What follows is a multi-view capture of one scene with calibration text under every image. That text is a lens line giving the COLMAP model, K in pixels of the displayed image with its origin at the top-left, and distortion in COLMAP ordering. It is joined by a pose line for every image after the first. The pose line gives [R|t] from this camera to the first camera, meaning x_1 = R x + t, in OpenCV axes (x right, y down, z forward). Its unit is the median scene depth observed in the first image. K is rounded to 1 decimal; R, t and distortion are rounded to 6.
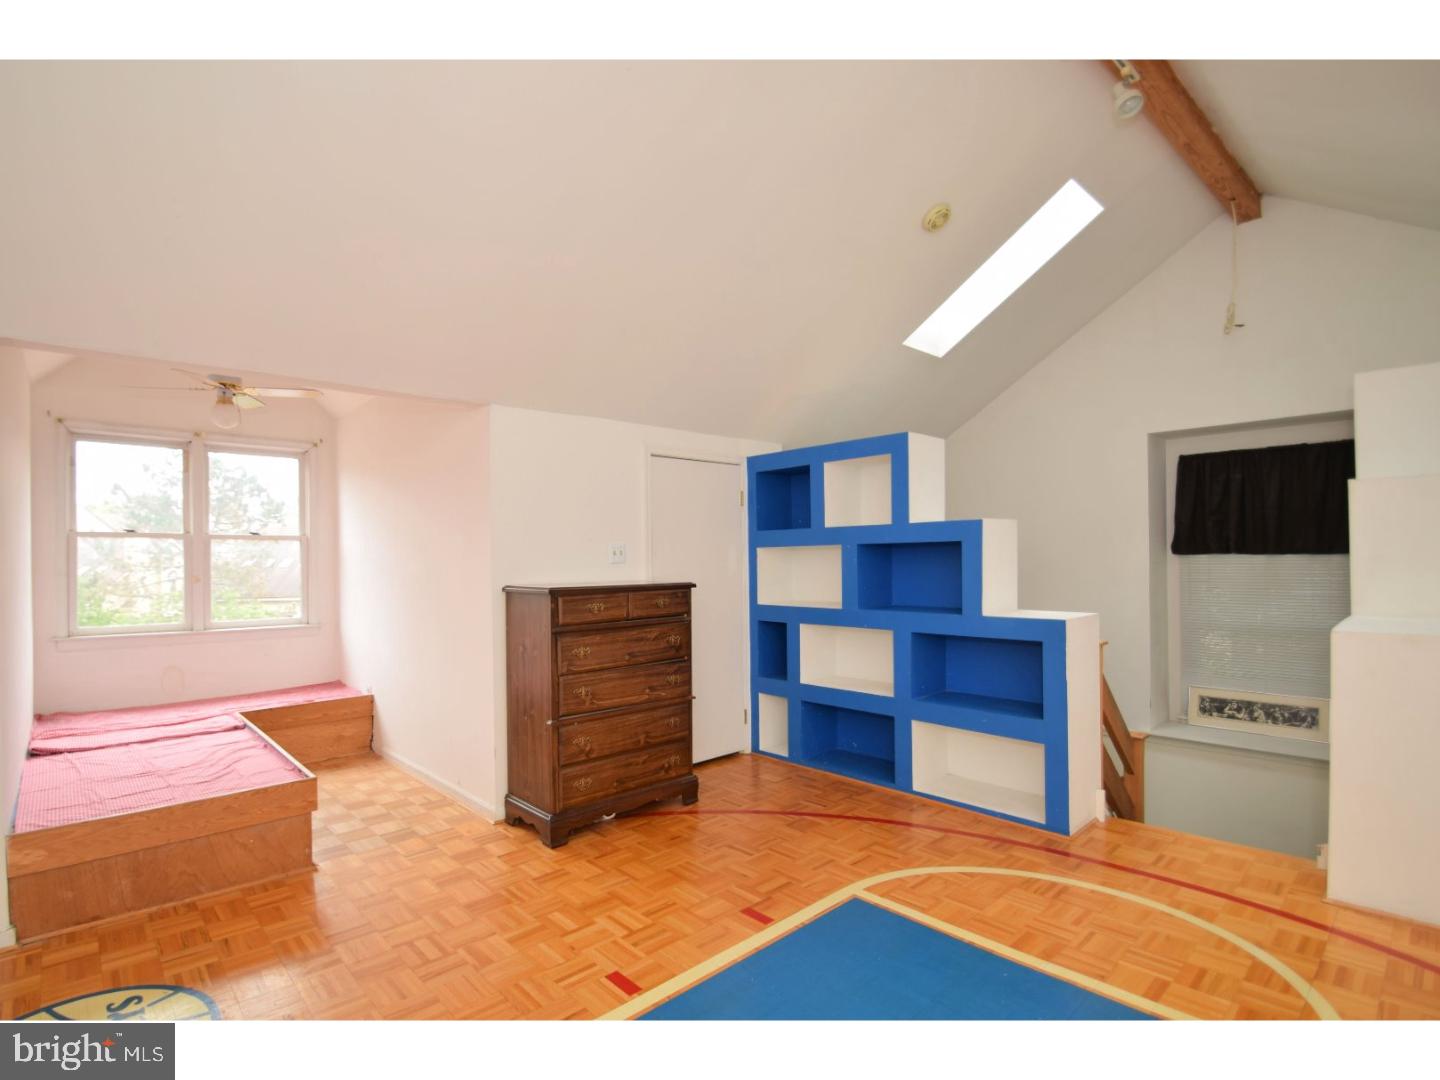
lens RADIAL K [[705.1, 0, 678.4], [0, 705.1, 563.8], [0, 0, 1]] dist [-0.013942, -0.000573]
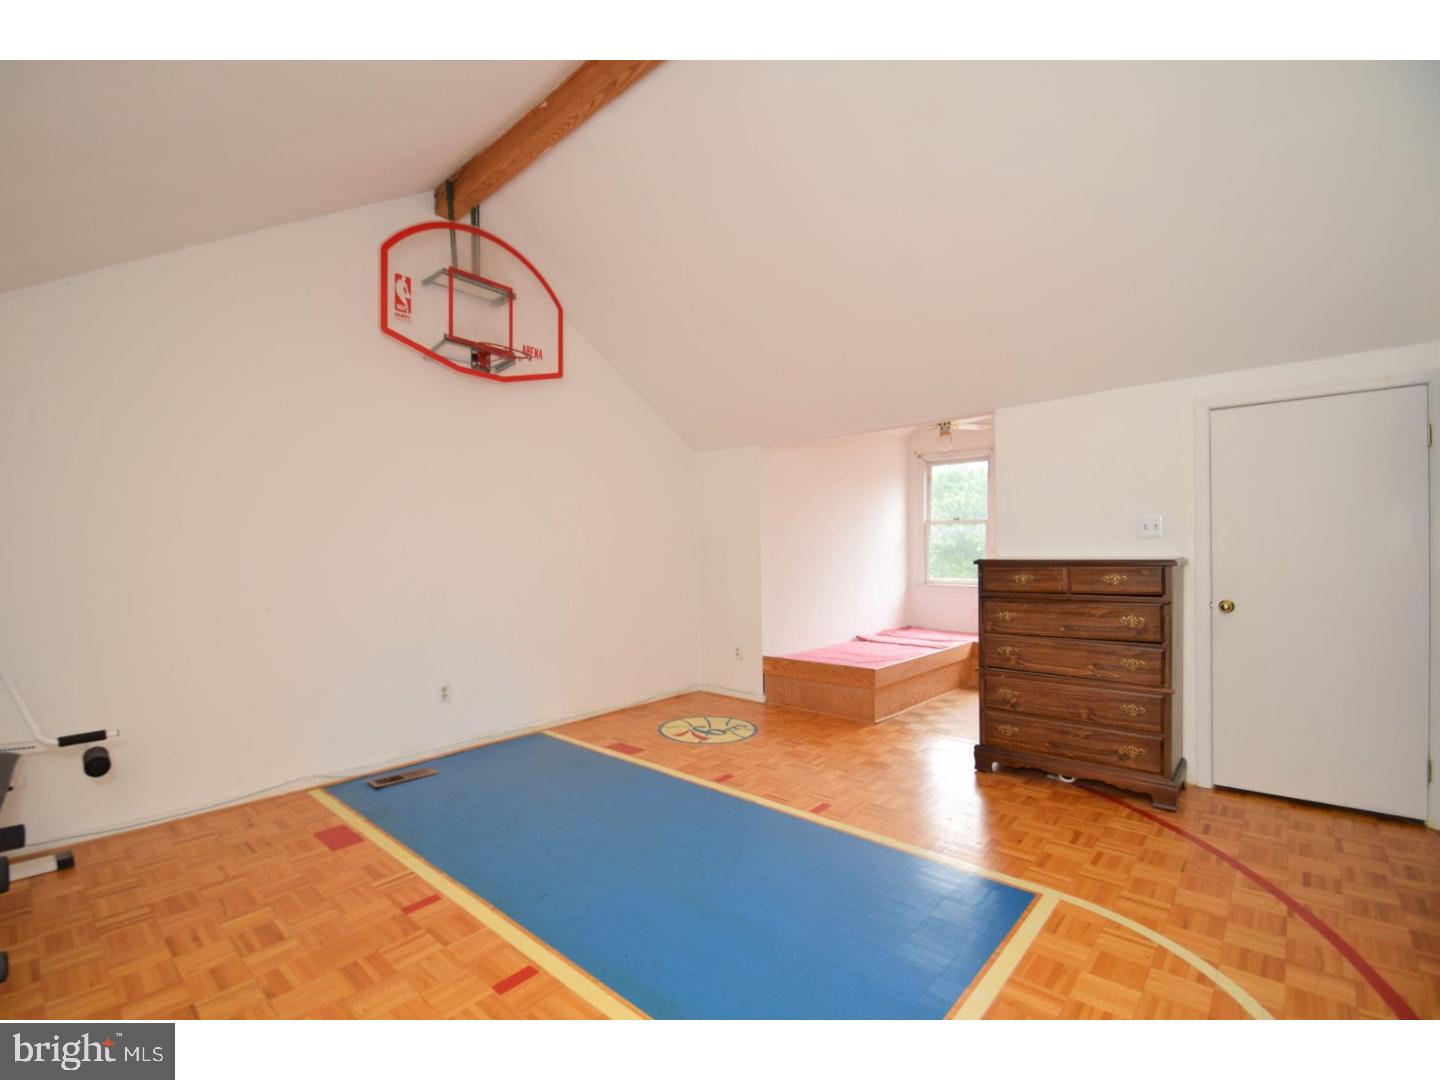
lens RADIAL K [[655.4, 0, 682.9], [0, 655.4, 560.0], [0, 0, 1]] dist [0.010993, -0.015081]
pose [[0.085313, 0.025243, -0.996034, 0.833274], [0.010448, 0.999601, 0.026228, -0.000422], [0.996299, -0.012645, 0.085015, 0.356582]]
